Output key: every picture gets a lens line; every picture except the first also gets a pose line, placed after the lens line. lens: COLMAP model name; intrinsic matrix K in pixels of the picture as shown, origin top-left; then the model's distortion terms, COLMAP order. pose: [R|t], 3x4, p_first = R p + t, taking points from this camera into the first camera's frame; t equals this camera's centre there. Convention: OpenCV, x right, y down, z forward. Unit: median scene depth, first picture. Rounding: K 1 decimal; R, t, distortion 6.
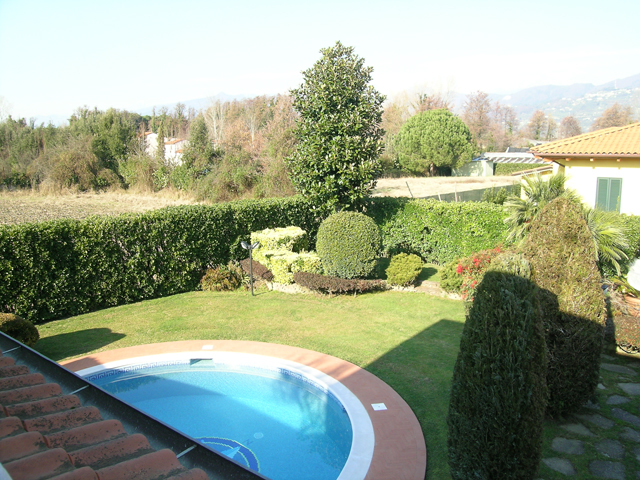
lens RADIAL K [[520.8, 0, 329.2], [0, 520.8, 238.9], [0, 0, 1]] dist [-0.147676, 0.115114]
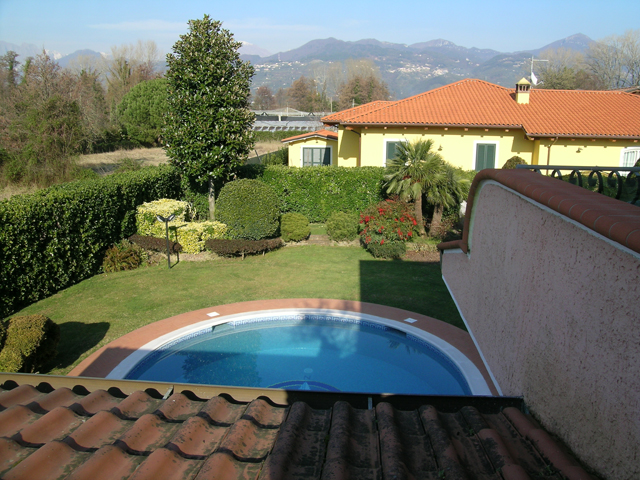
lens RADIAL K [[520.8, 0, 329.2], [0, 520.8, 238.9], [0, 0, 1]] dist [-0.147676, 0.115114]
pose [[0.827611, -0.116576, 0.549063, -0.420349], [0.084038, 0.992904, 0.084139, -0.004487], [-0.554975, -0.023492, 0.831535, 0.009644]]
